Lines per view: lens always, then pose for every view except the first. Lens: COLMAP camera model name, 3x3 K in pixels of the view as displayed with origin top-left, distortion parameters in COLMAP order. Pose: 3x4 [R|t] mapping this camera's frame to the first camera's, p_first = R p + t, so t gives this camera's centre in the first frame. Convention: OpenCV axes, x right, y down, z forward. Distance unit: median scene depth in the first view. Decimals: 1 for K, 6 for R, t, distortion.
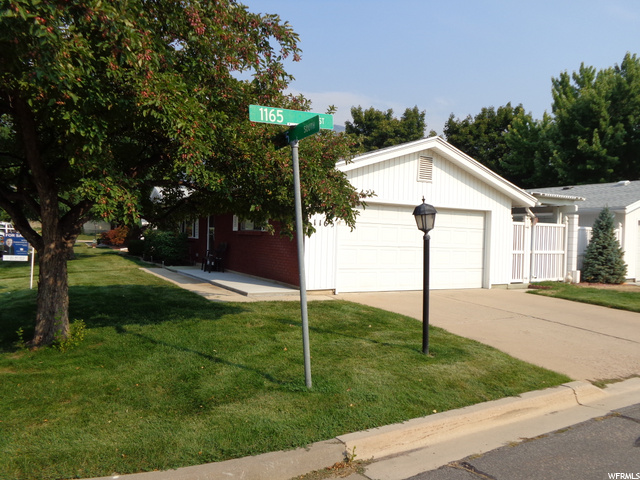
lens RADIAL K [[480.3, 0, 320.3], [0, 480.3, 241.9], [0, 0, 1]] dist [0.002641, -0.004007]
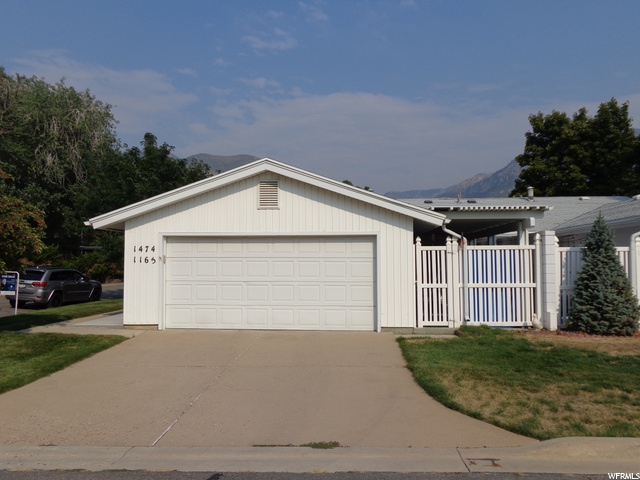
lens RADIAL K [[480.3, 0, 319.4], [0, 480.3, 238.8], [0, 0, 1]] dist [0.002641, -0.004007]
pose [[0.840434, -0.058107, -0.538789, 0.661791], [0.020167, 0.996900, -0.076055, 0.001207], [0.541538, 0.053054, 0.839000, 0.252230]]
